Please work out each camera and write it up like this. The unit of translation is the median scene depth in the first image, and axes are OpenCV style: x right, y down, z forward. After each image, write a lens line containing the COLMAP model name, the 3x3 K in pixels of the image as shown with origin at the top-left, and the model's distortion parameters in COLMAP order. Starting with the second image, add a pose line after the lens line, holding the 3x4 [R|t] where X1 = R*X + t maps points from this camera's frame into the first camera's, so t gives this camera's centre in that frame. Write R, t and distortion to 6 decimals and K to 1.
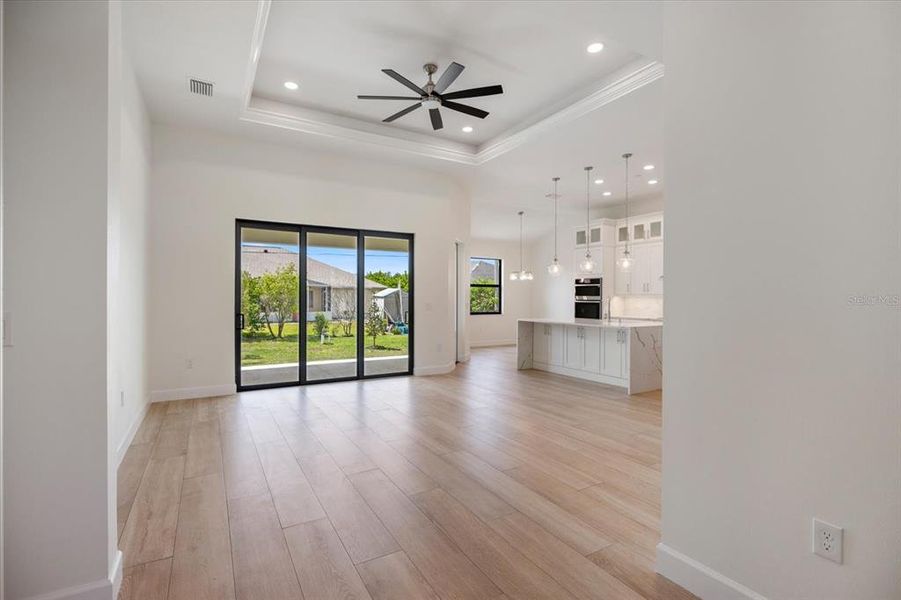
lens RADIAL K [[413.7, 0, 451.6], [0, 413.7, 302.8], [0, 0, 1]] dist [-0.004153, 0.000495]
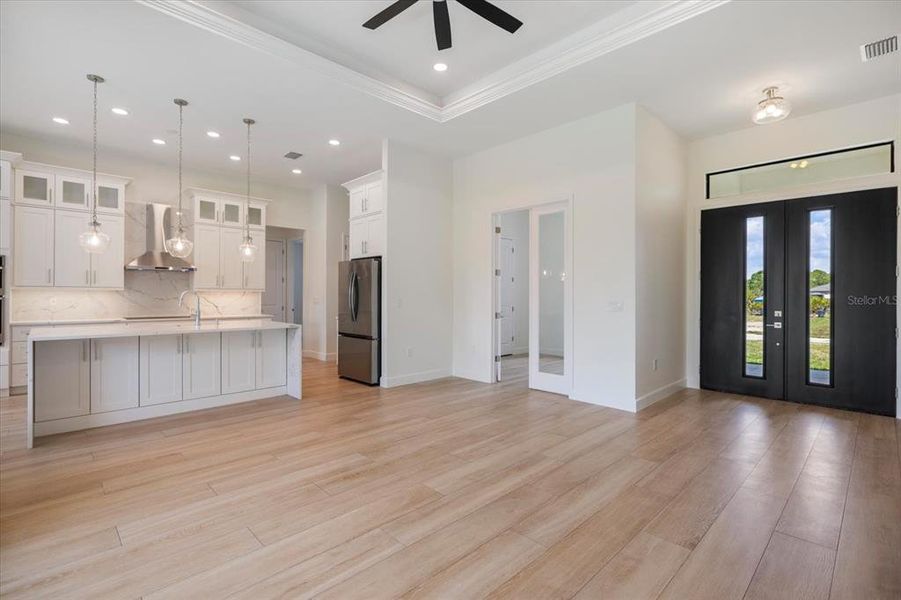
lens RADIAL K [[413.7, 0, 450.9], [0, 413.7, 296.5], [0, 0, 1]] dist [-0.004153, 0.000495]
pose [[-0.234327, -0.005421, 0.972143, -0.438464], [0.005497, 0.999961, 0.006901, -0.007509], [-0.972142, 0.006961, -0.234288, 0.735024]]
